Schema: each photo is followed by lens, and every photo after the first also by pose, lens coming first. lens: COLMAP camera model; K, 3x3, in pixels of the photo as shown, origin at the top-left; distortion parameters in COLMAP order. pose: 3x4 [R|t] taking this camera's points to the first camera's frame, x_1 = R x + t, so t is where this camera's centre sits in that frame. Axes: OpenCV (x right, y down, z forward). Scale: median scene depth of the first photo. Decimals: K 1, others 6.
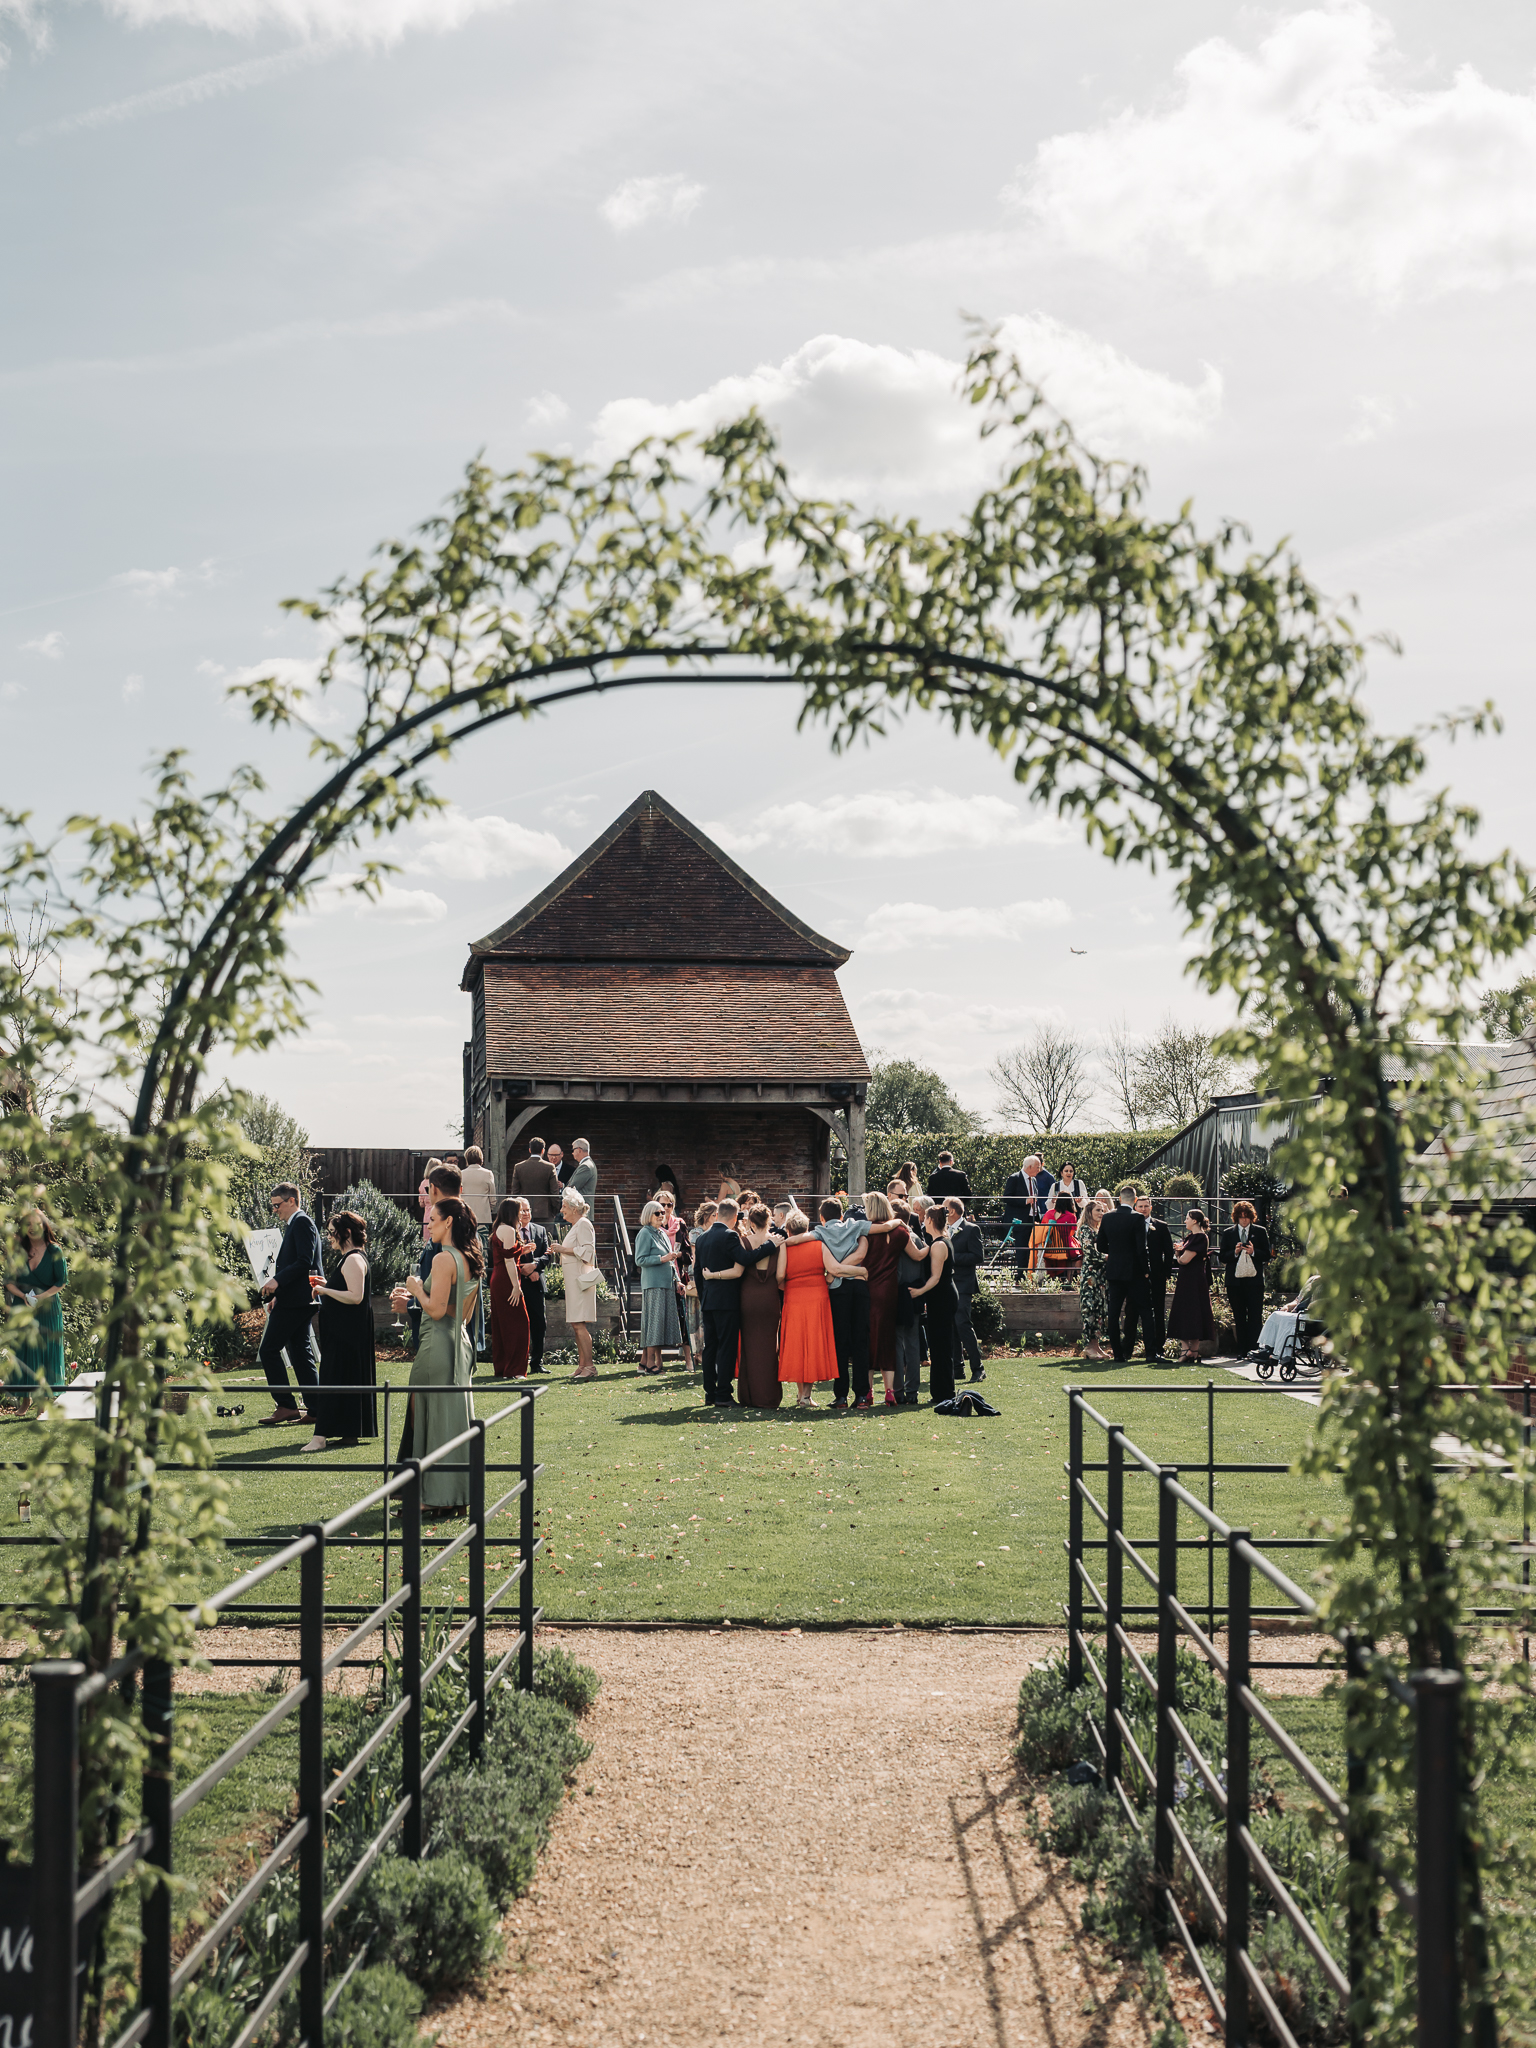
lens RADIAL K [[2094.1, 0, 768.3], [0, 2094.1, 1024.9], [0, 0, 1]] dist [-0.001345, 0.000000]
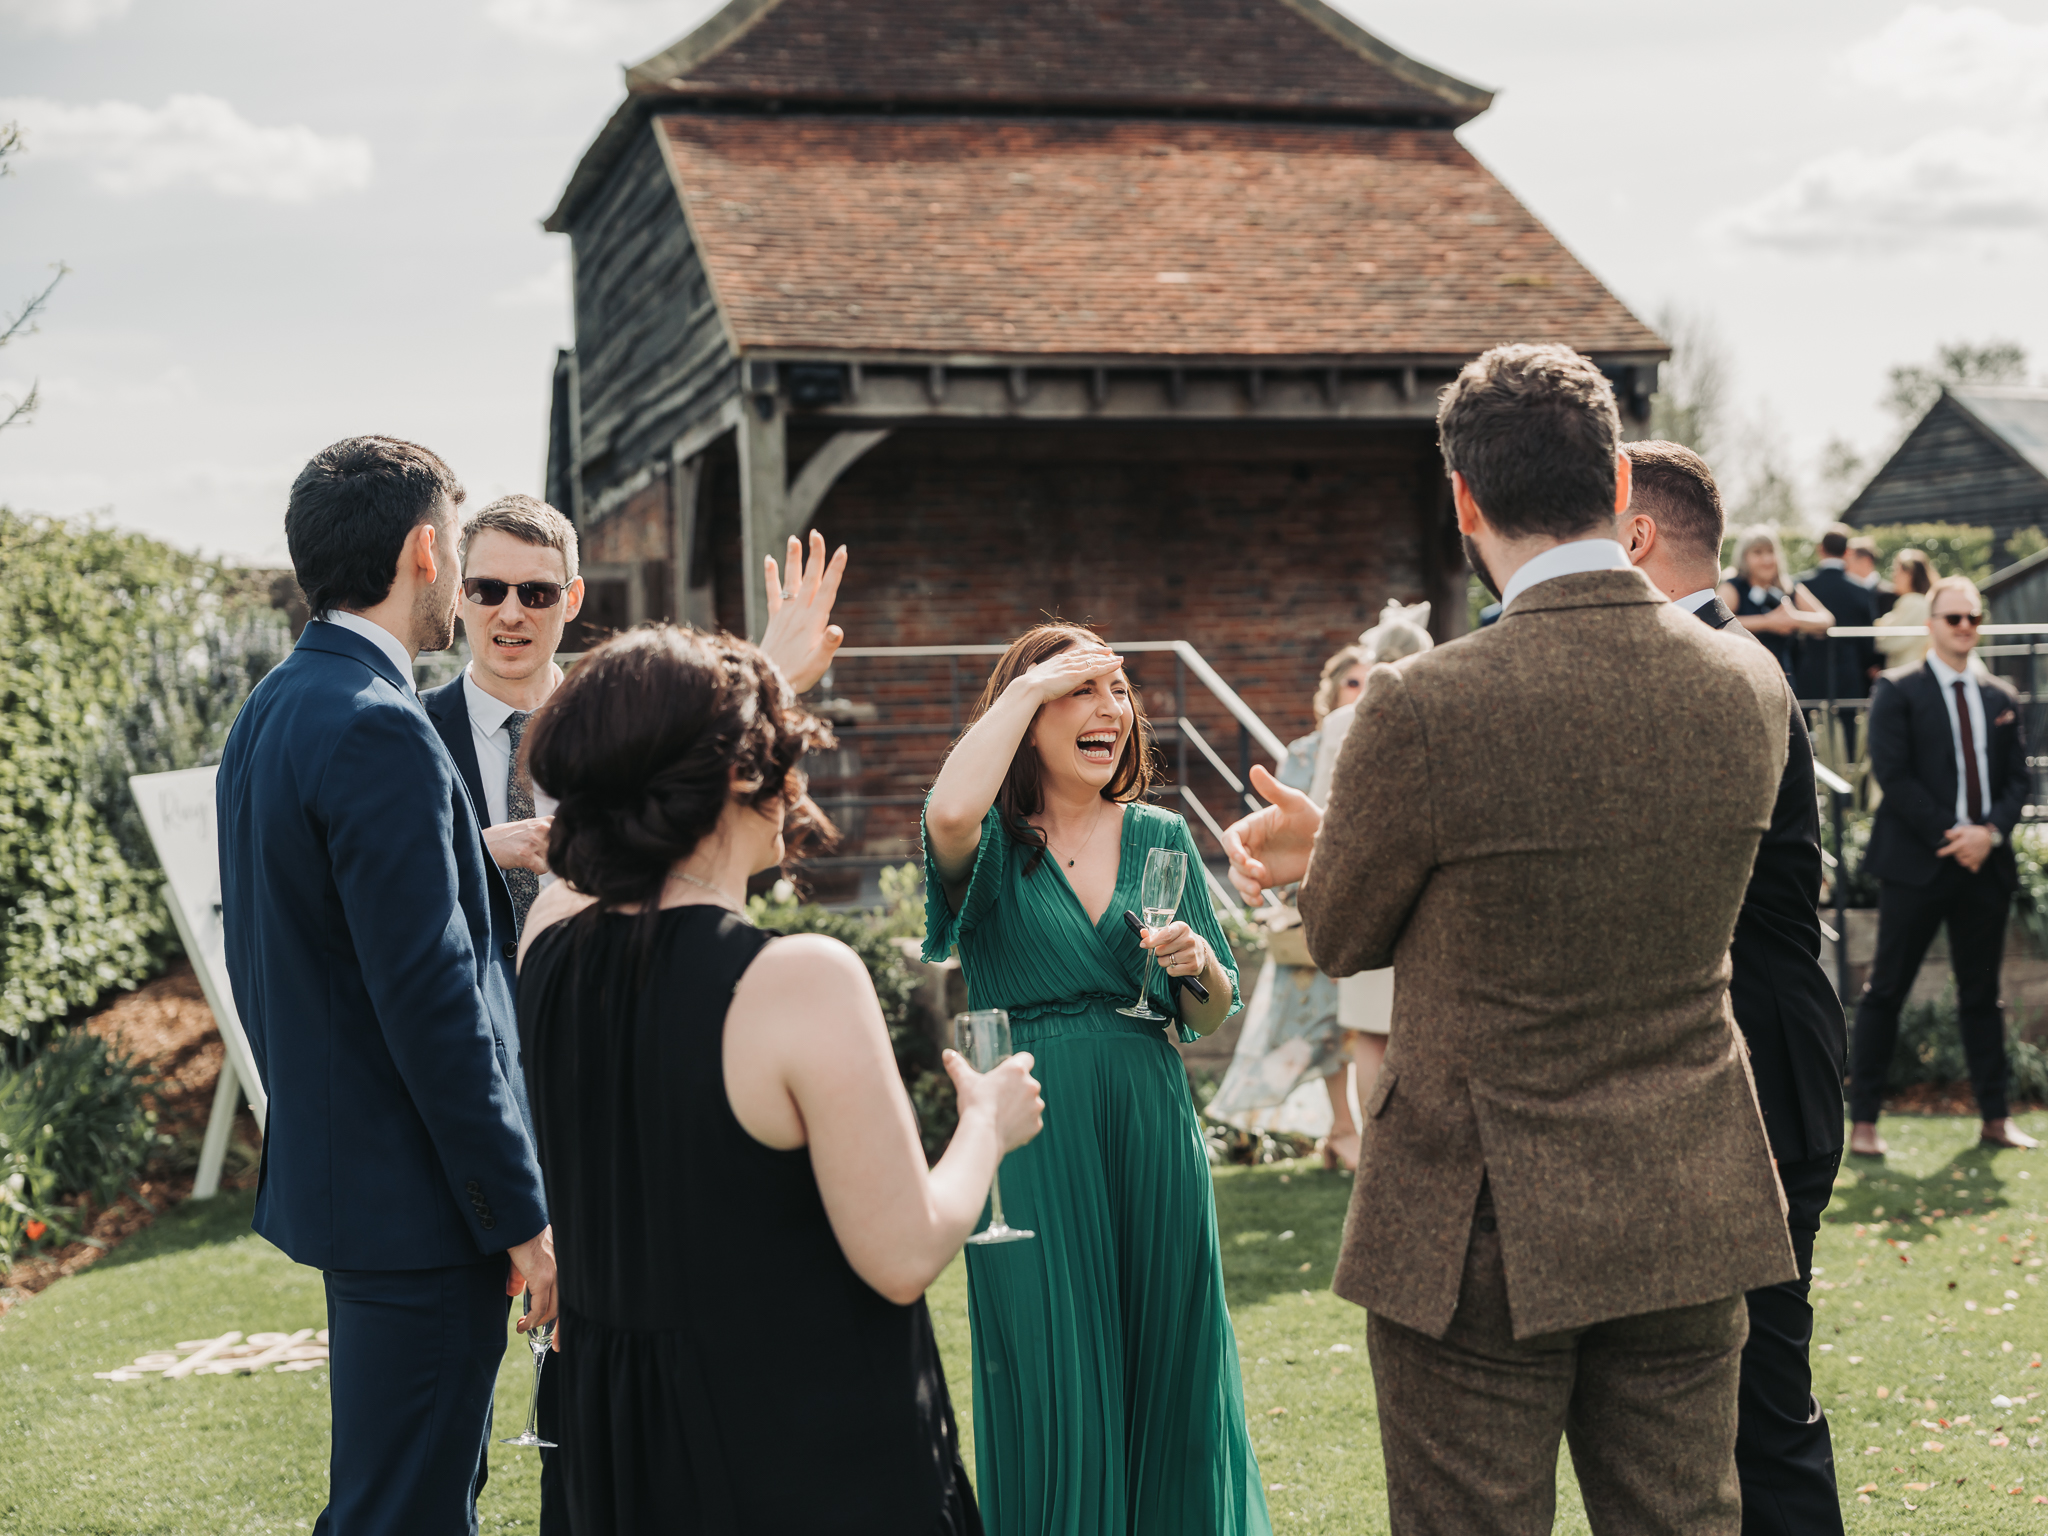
lens RADIAL K [[2794.8, 0, 1024.2], [0, 2794.8, 766.7], [0, 0, 1]] dist [-0.051542, 0.000000]
pose [[0.994506, -0.029262, 0.100508, -0.124669], [0.018891, 0.994540, 0.102634, 0.044626], [-0.102962, -0.100171, 0.989628, 0.441459]]
